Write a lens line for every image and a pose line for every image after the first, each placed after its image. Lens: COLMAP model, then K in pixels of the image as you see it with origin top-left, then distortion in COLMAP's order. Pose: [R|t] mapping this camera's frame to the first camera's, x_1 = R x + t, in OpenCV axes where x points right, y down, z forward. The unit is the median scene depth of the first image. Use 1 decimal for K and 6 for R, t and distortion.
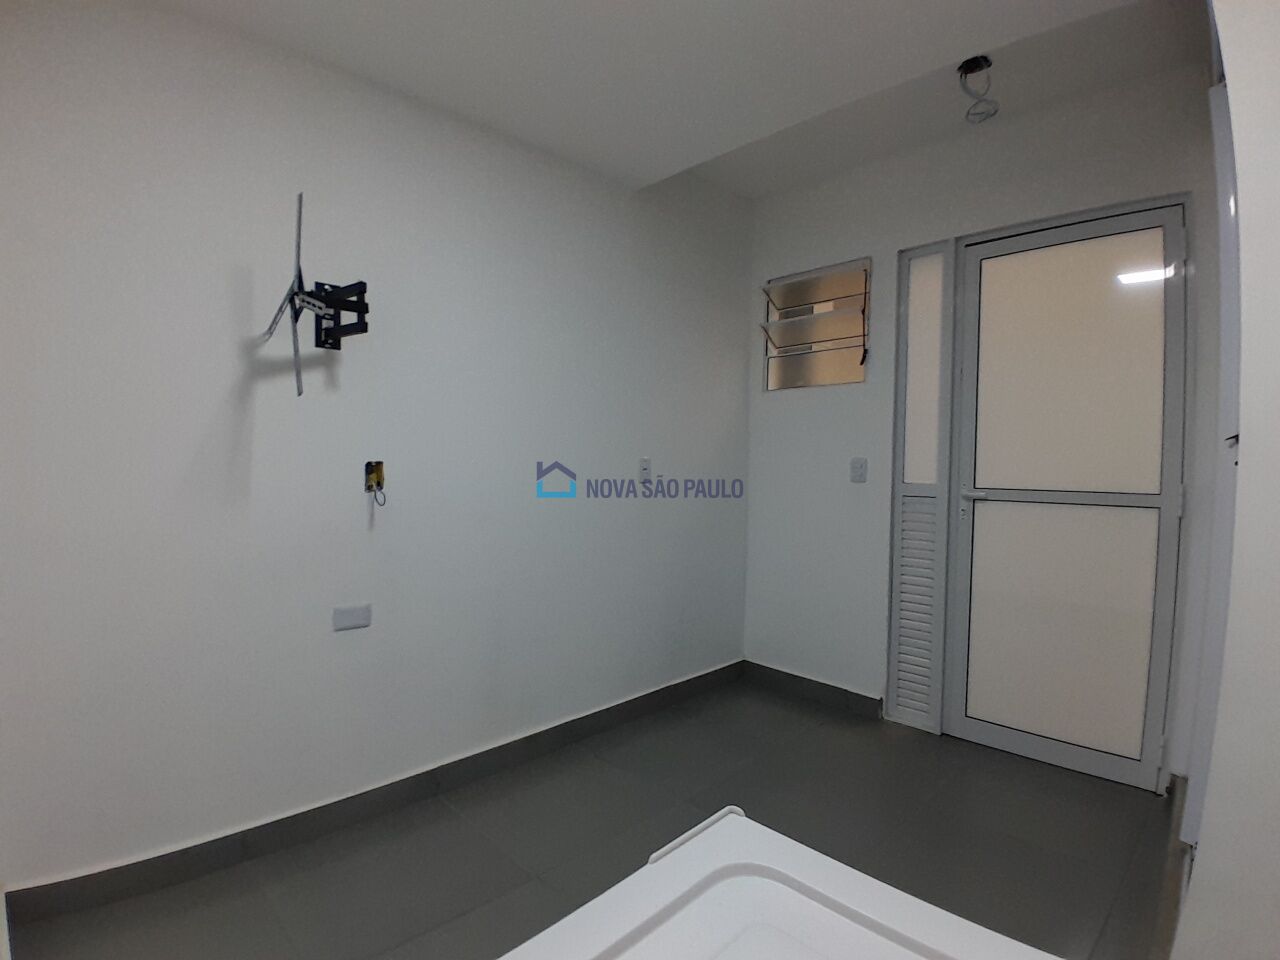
lens RADIAL K [[666.0, 0, 640.0], [0, 666.0, 480.0], [0, 0, 1]] dist [-0.004235, -0.038385]
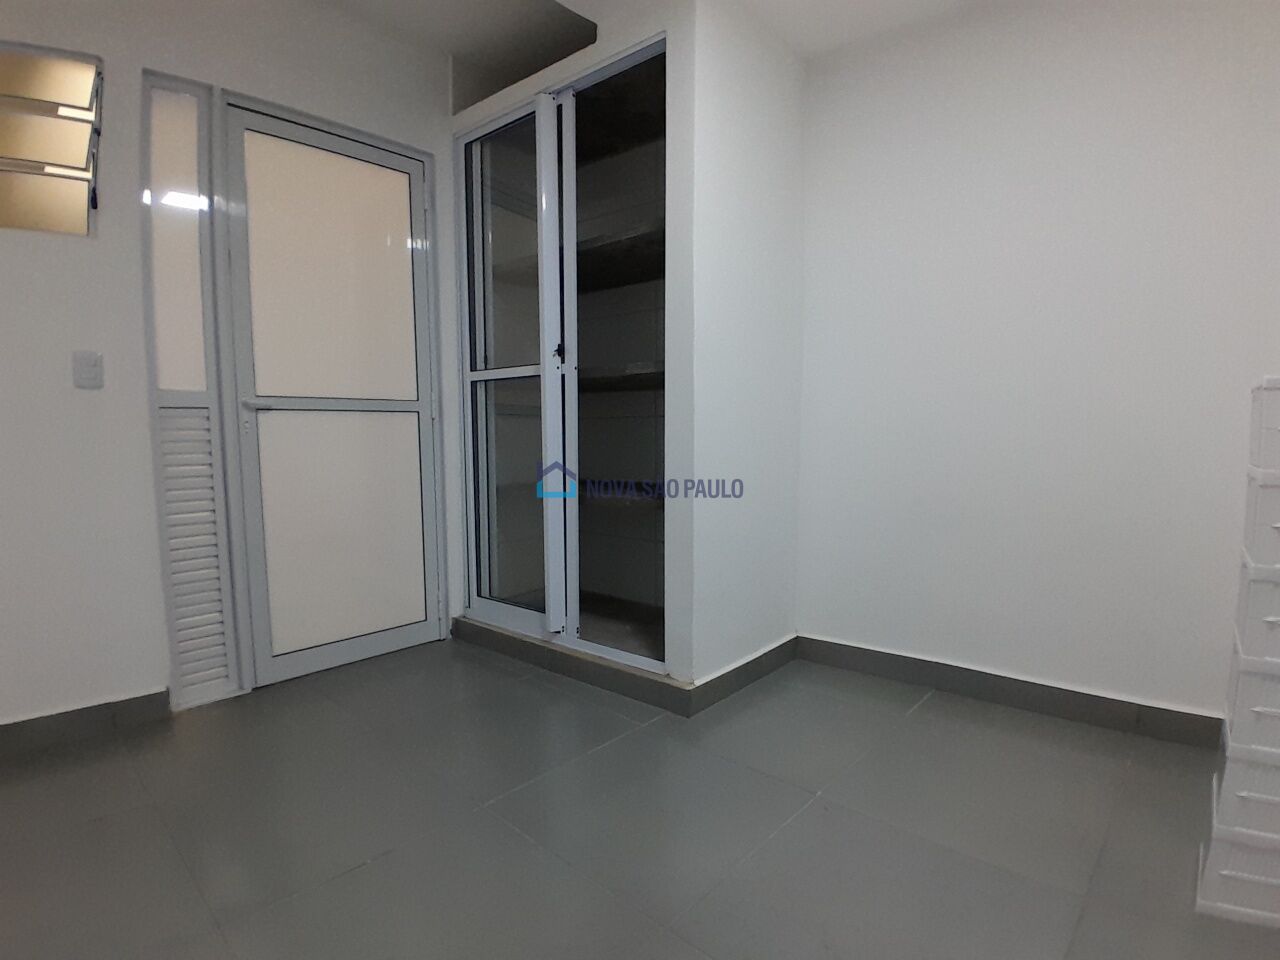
lens RADIAL K [[666.0, 0, 640.0], [0, 666.0, 480.0], [0, 0, 1]] dist [-0.004235, -0.038385]
pose [[-0.084871, -0.083759, 0.992865, -0.380883], [0.043162, 0.995216, 0.087647, 0.063750], [-0.995457, 0.050292, -0.080850, 0.545198]]
